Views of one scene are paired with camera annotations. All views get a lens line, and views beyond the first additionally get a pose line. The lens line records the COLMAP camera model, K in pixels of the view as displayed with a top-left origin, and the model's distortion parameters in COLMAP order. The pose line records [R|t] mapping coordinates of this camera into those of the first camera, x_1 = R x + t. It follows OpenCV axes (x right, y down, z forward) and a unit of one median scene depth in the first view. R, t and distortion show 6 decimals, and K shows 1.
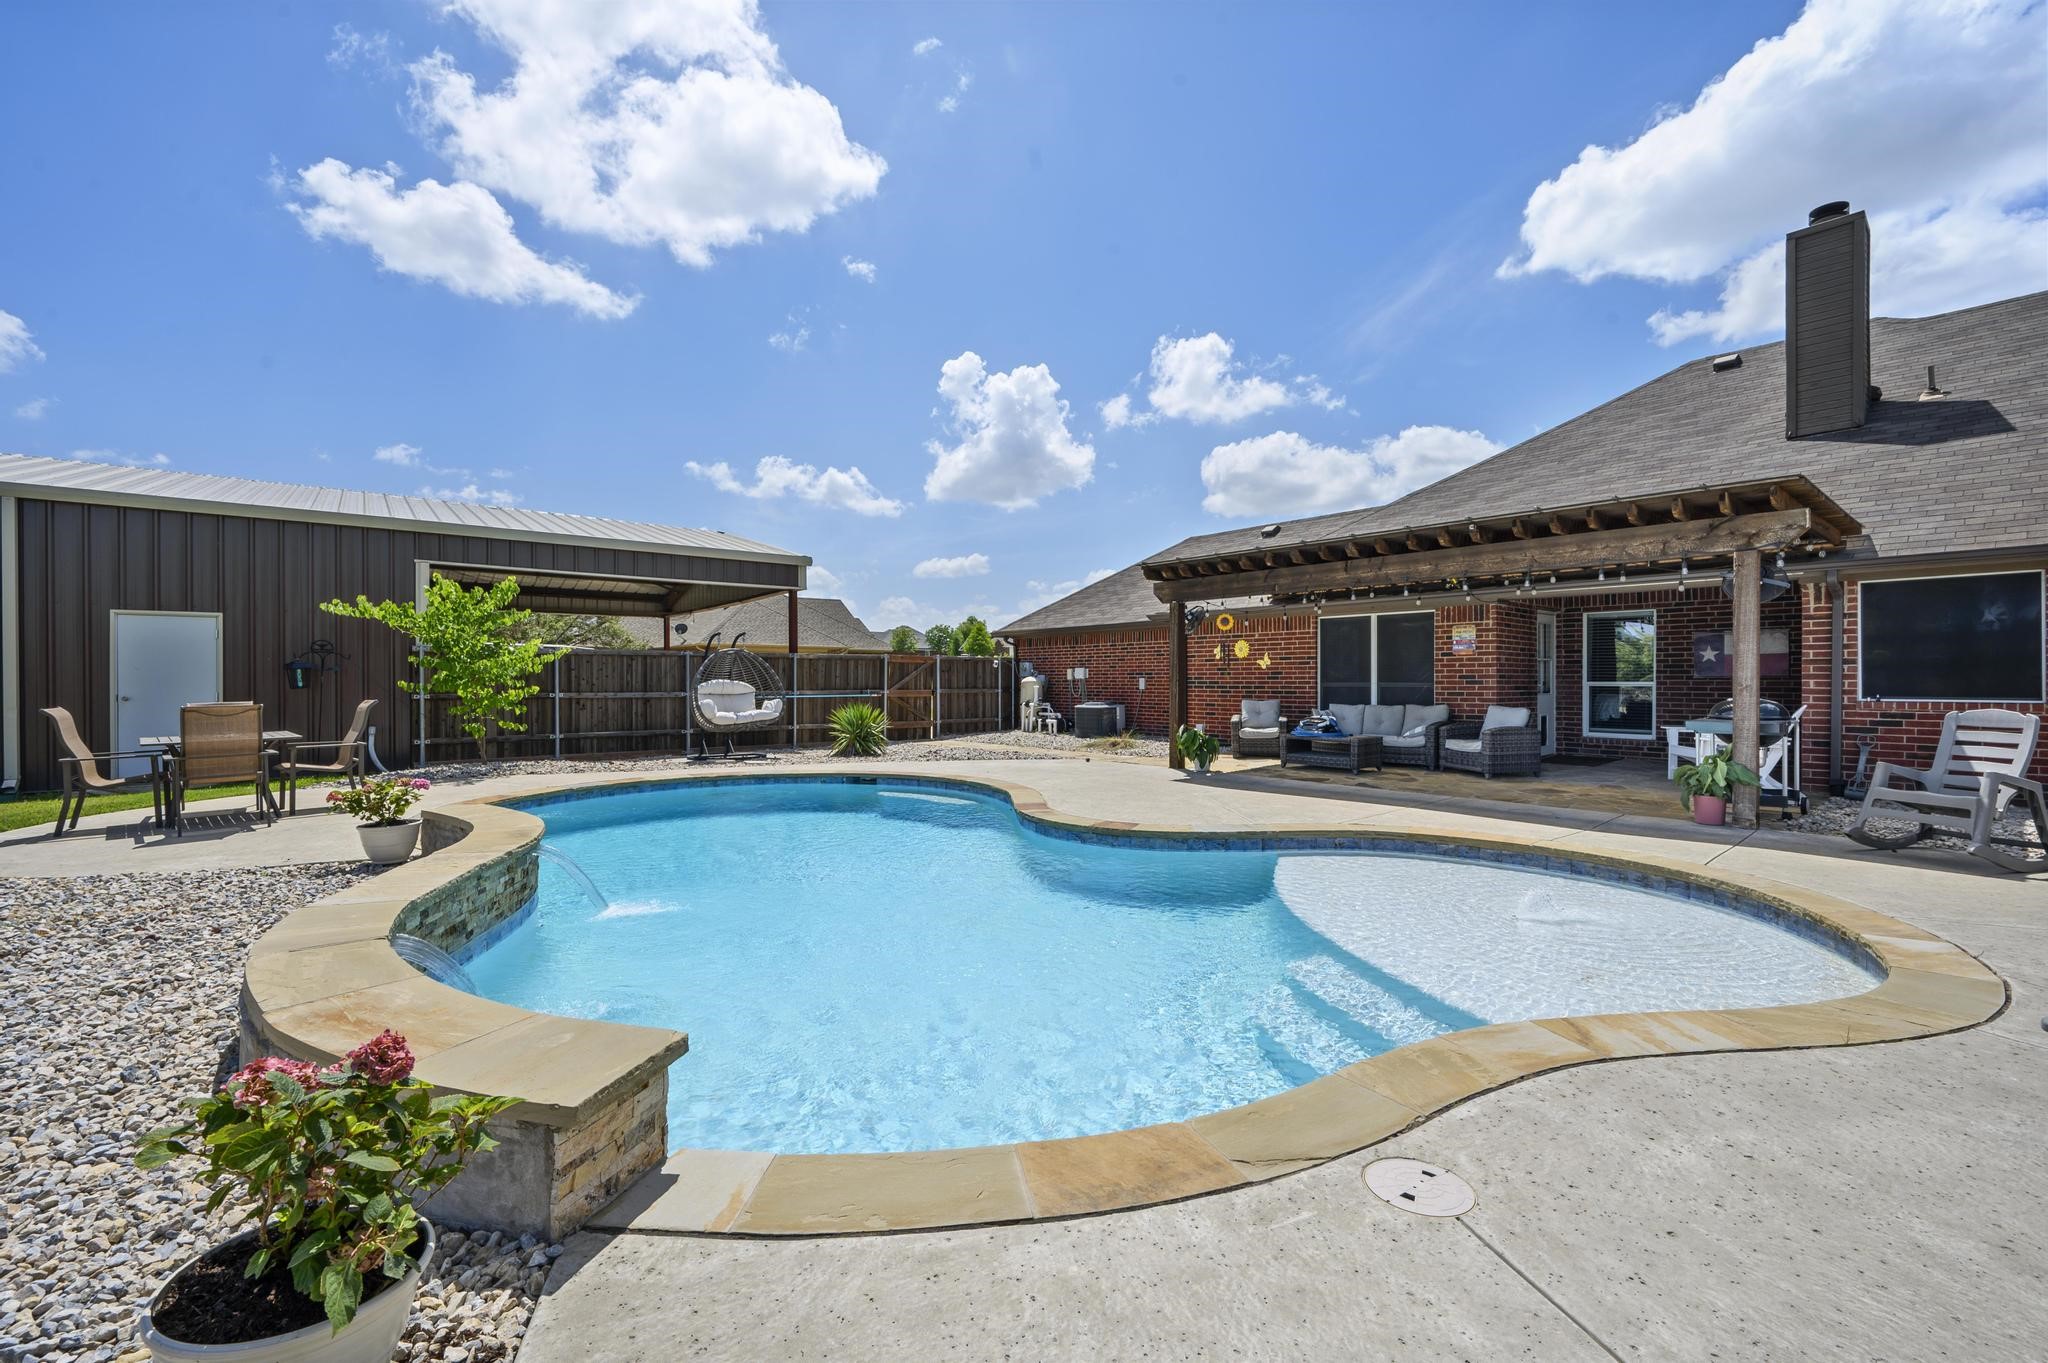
lens RADIAL K [[857.8, 0, 1024.0], [0, 857.8, 681.5], [0, 0, 1]] dist [-0.001081, -0.000154]
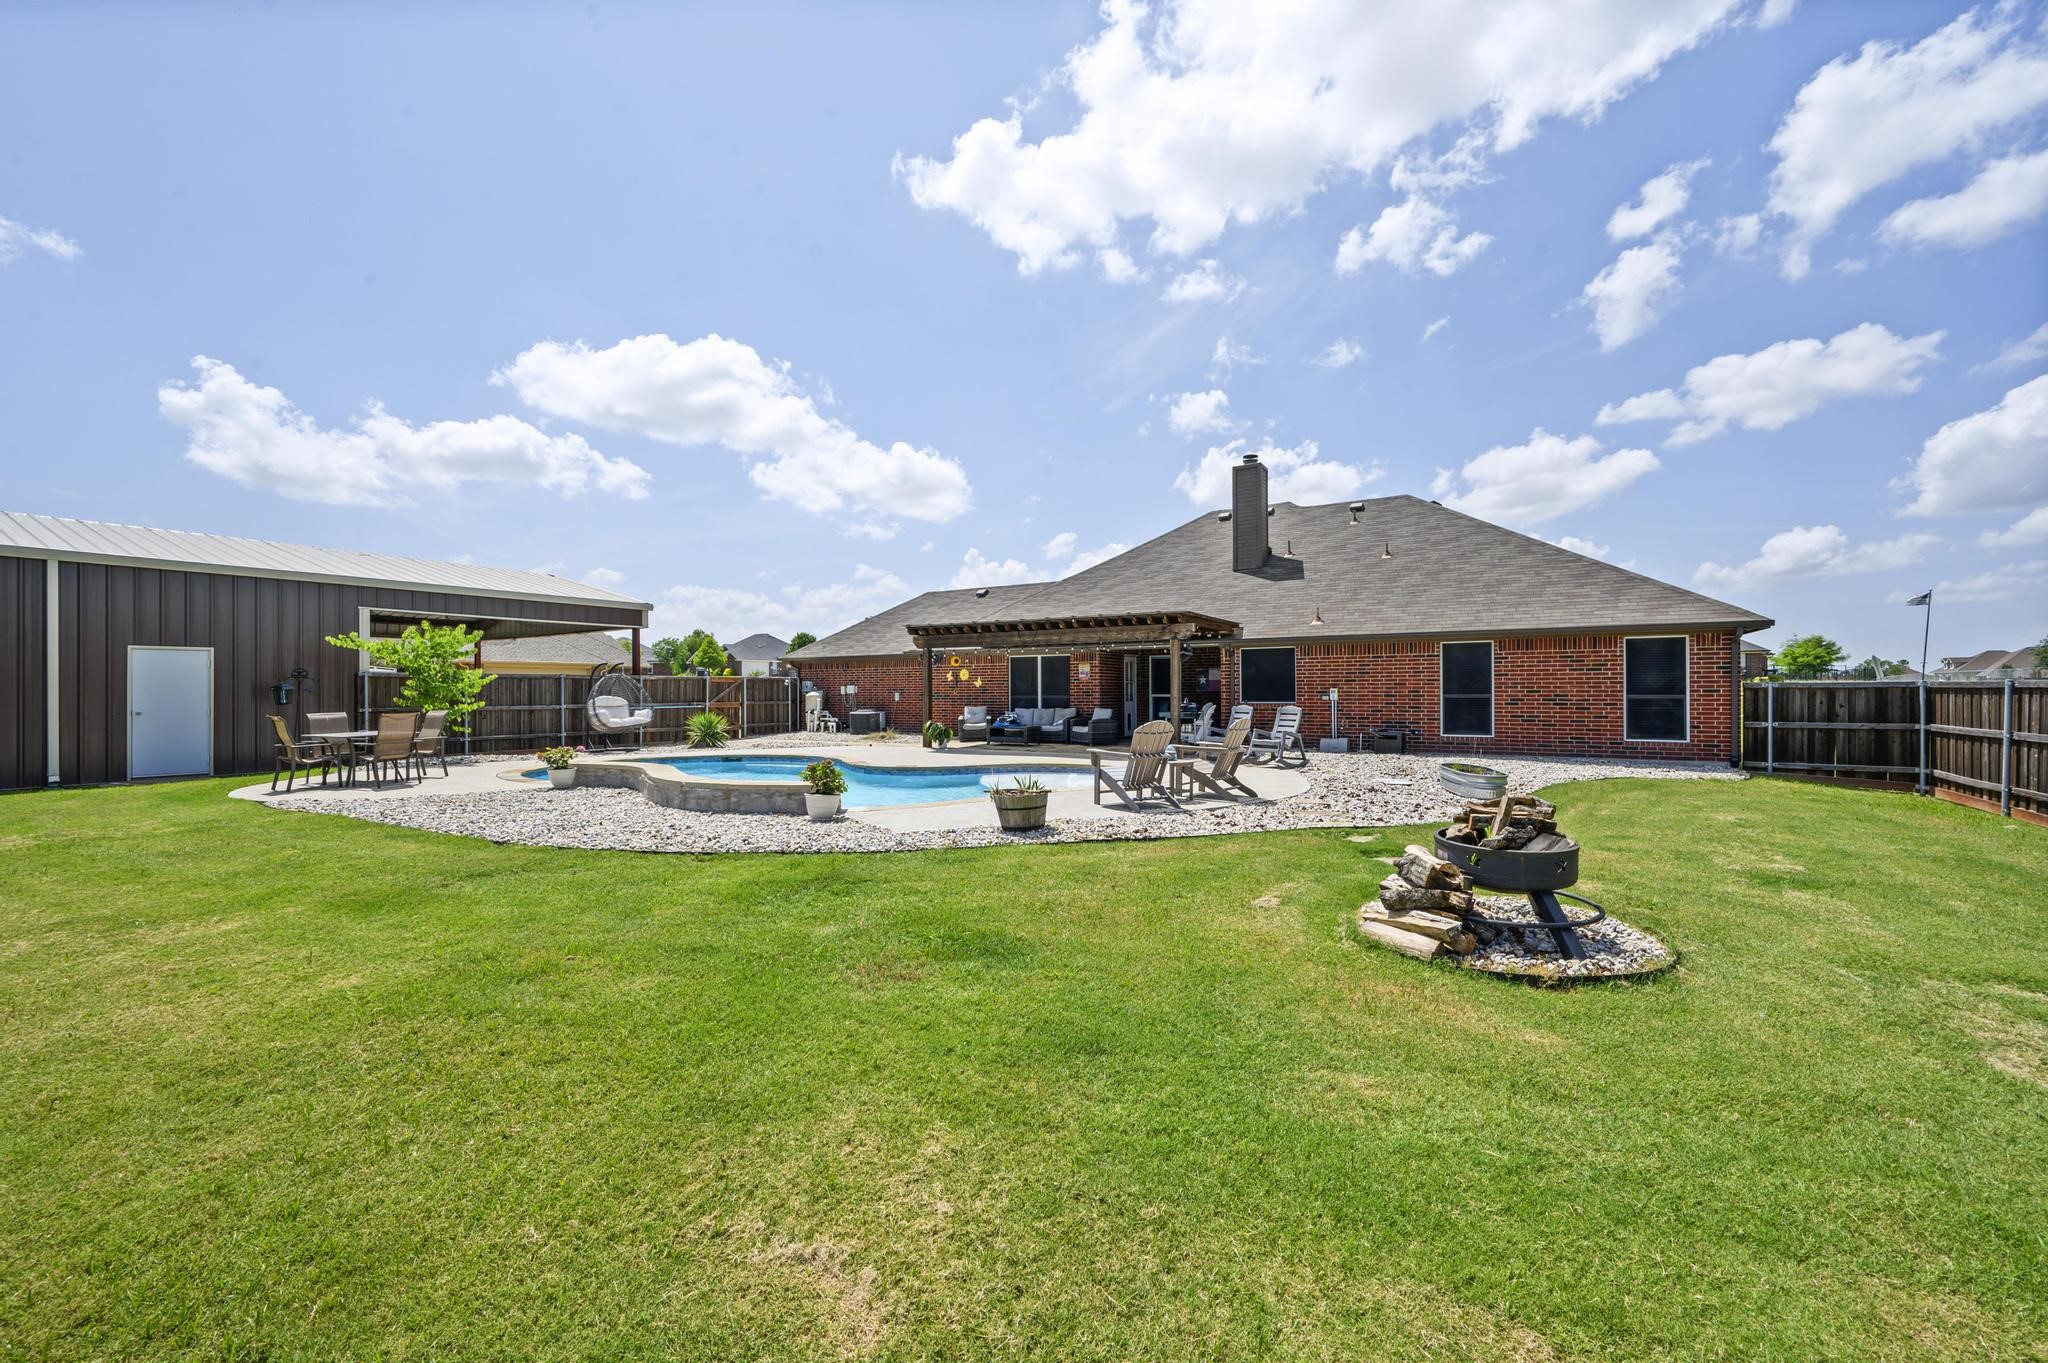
lens RADIAL K [[815.9, 0, 1024.0], [0, 815.9, 681.5], [0, 0, 1]] dist [-0.000364, 0.000051]
pose [[0.947554, -0.000388, 0.319594, -0.139074], [0.004895, 0.999900, -0.013297, -0.004956], [-0.319557, 0.014164, 0.947461, -0.522367]]
